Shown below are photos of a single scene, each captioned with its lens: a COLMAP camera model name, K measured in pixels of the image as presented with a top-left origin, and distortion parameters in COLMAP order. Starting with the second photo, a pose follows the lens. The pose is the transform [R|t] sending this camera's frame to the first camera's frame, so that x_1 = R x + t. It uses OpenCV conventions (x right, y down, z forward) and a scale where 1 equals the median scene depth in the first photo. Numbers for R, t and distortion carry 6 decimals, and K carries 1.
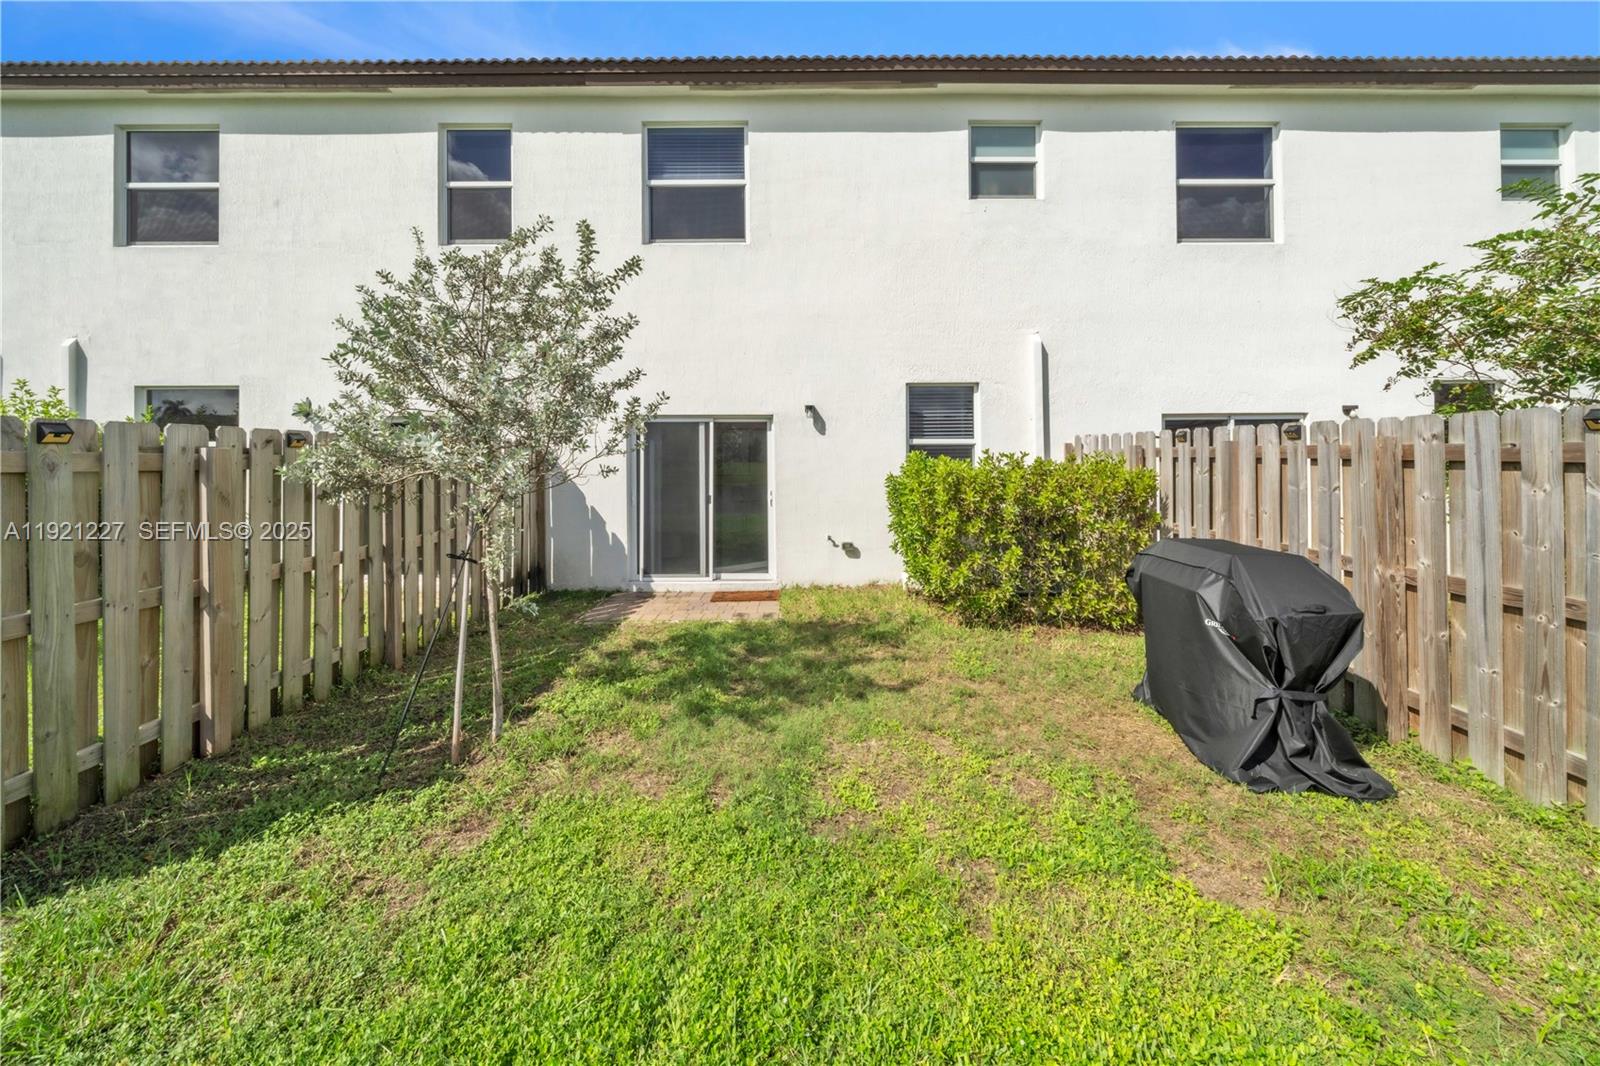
lens RADIAL K [[555.3, 0, 794.3], [0, 555.3, 537.4], [0, 0, 1]] dist [-0.005657, 0.000177]
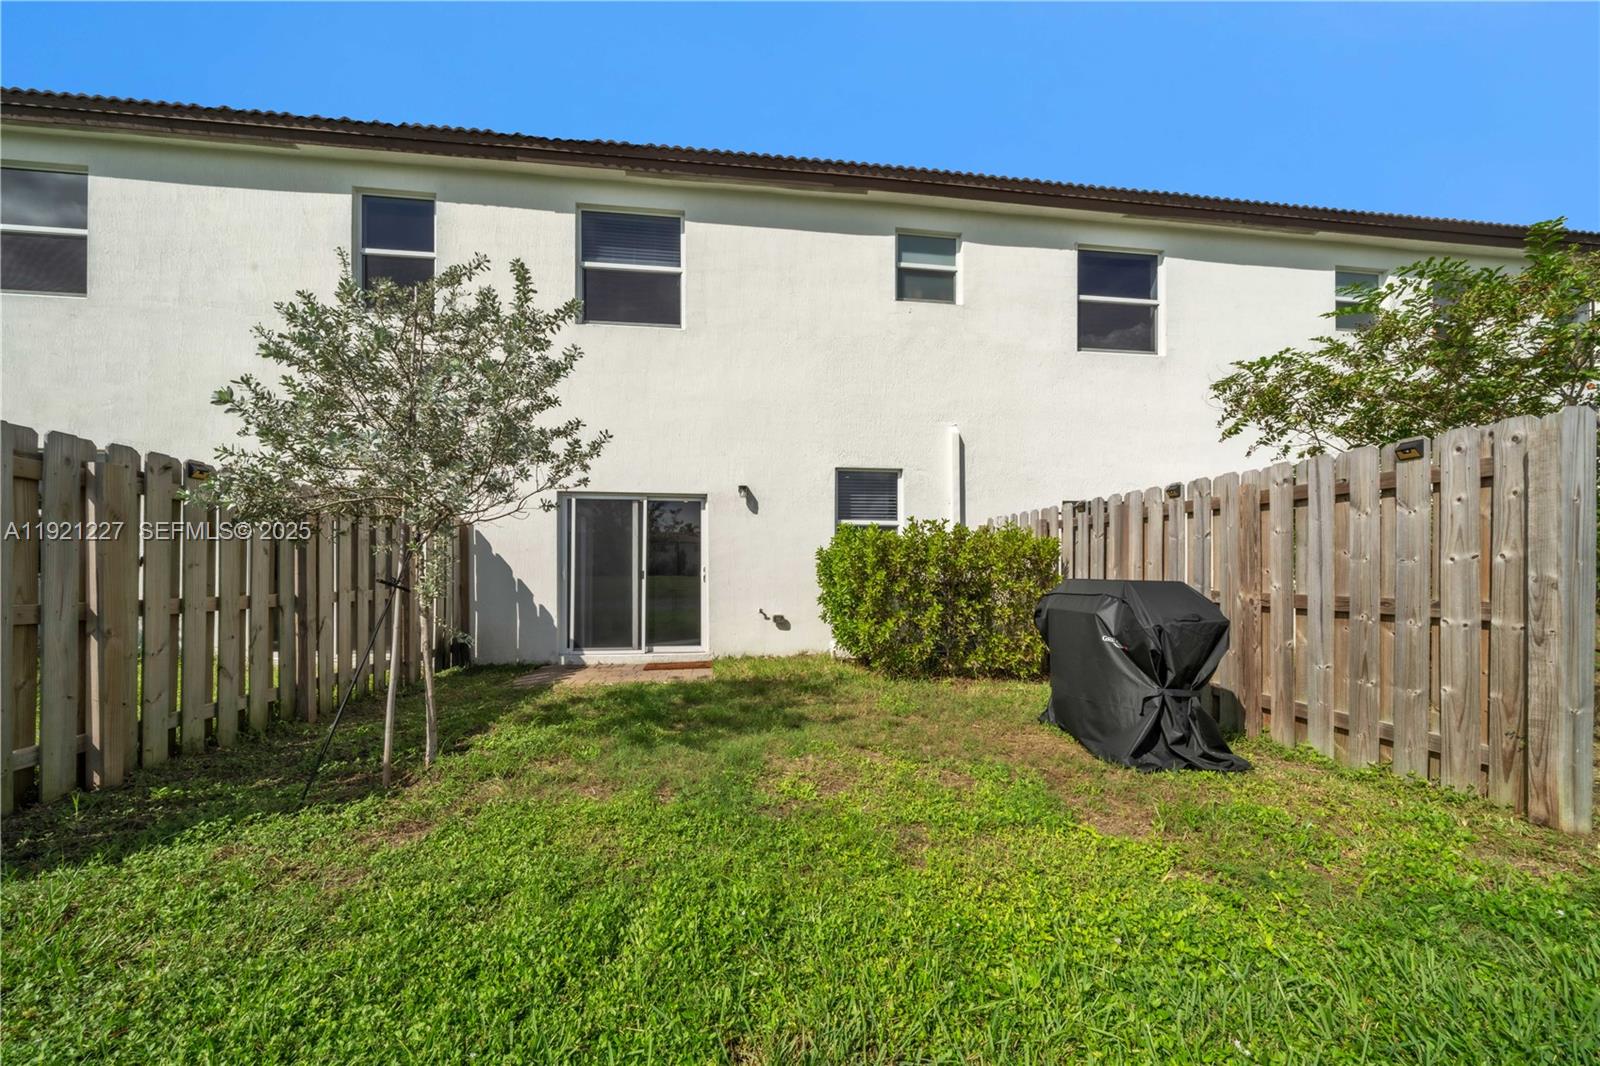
lens RADIAL K [[522.2, 0, 807.1], [0, 522.2, 528.6], [0, 0, 1]] dist [-0.005591, 0.000221]
pose [[0.993308, 0.013556, 0.114700, 0.025429], [-0.013764, 0.999905, 0.001015, -0.115002], [-0.114675, -0.002587, 0.993400, 0.014700]]
